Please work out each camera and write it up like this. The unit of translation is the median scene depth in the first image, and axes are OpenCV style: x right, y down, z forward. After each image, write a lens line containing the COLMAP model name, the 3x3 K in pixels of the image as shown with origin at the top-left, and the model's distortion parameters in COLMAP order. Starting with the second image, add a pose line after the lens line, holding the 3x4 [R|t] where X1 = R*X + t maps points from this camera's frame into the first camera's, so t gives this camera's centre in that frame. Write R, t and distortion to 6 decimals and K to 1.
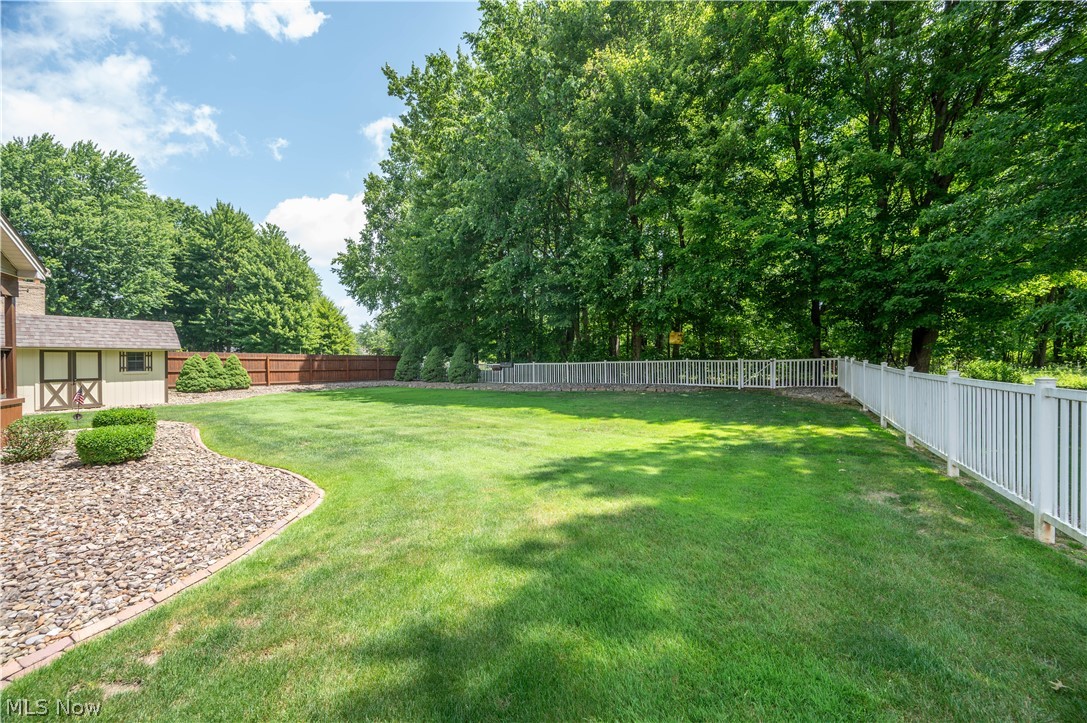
lens RADIAL K [[430.9, 0, 543.9], [0, 430.9, 358.7], [0, 0, 1]] dist [0.000089, 0.000112]
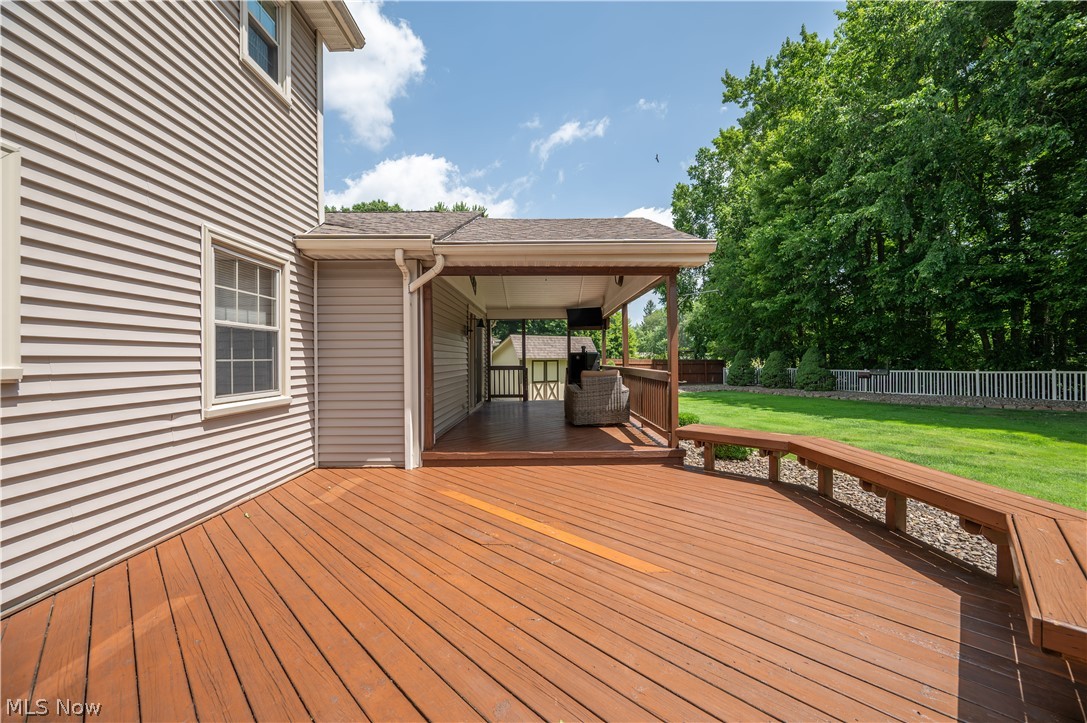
lens RADIAL K [[434.0, 0, 545.8], [0, 434.0, 358.1], [0, 0, 1]] dist [0.000352, 0.000093]
pose [[0.852407, 0.000916, -0.522878, -0.318912], [0.000021, 0.999998, 0.001785, -0.024485], [0.522879, -0.001533, 0.852406, -0.156458]]
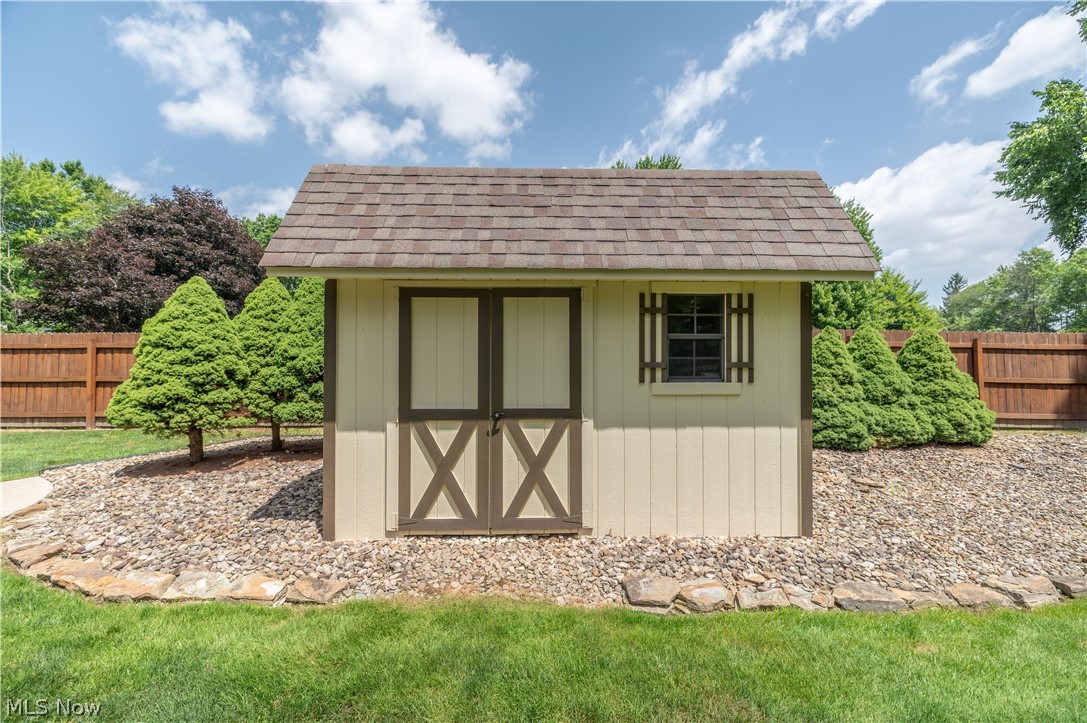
lens RADIAL K [[430.9, 0, 543.9], [0, 430.9, 358.7], [0, 0, 1]] dist [0.000089, 0.000112]
pose [[0.484209, -0.000506, -0.874952, -0.754728], [-0.002434, 0.999995, -0.001925, 0.017025], [0.874949, 0.003062, 0.484206, 0.787300]]
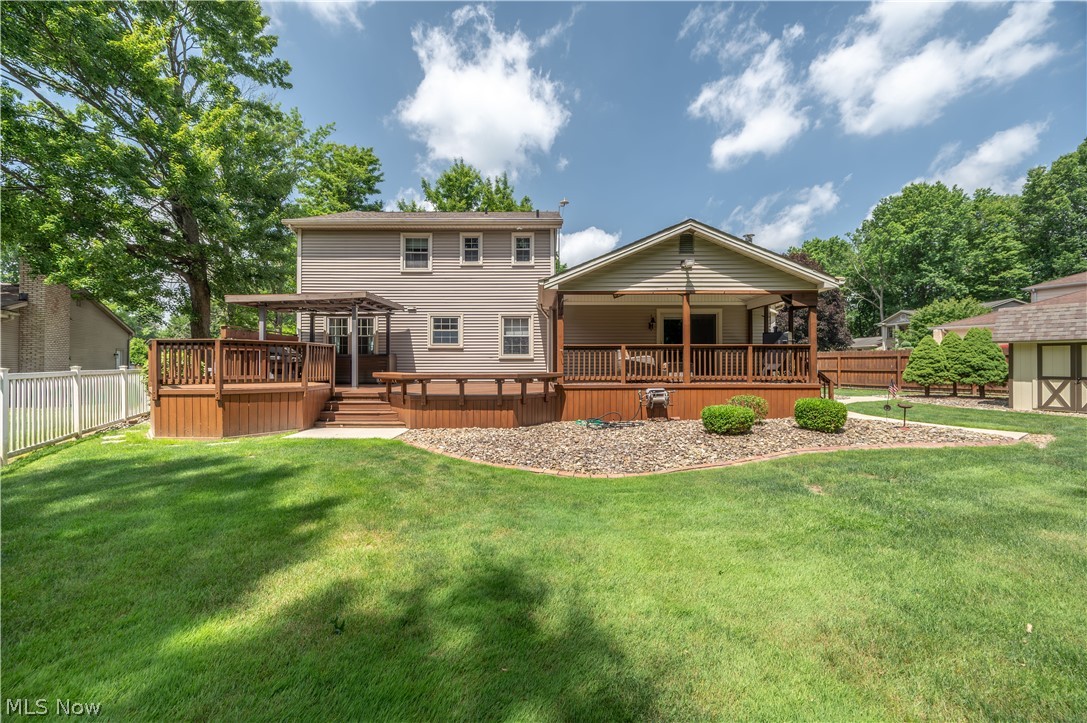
lens RADIAL K [[430.9, 0, 543.9], [0, 430.9, 358.7], [0, 0, 1]] dist [0.000089, 0.000112]
pose [[-0.521230, 0.001380, -0.853415, 0.140614], [0.004867, 0.999987, -0.001356, 0.006455], [0.853402, -0.004860, -0.521230, 0.478227]]
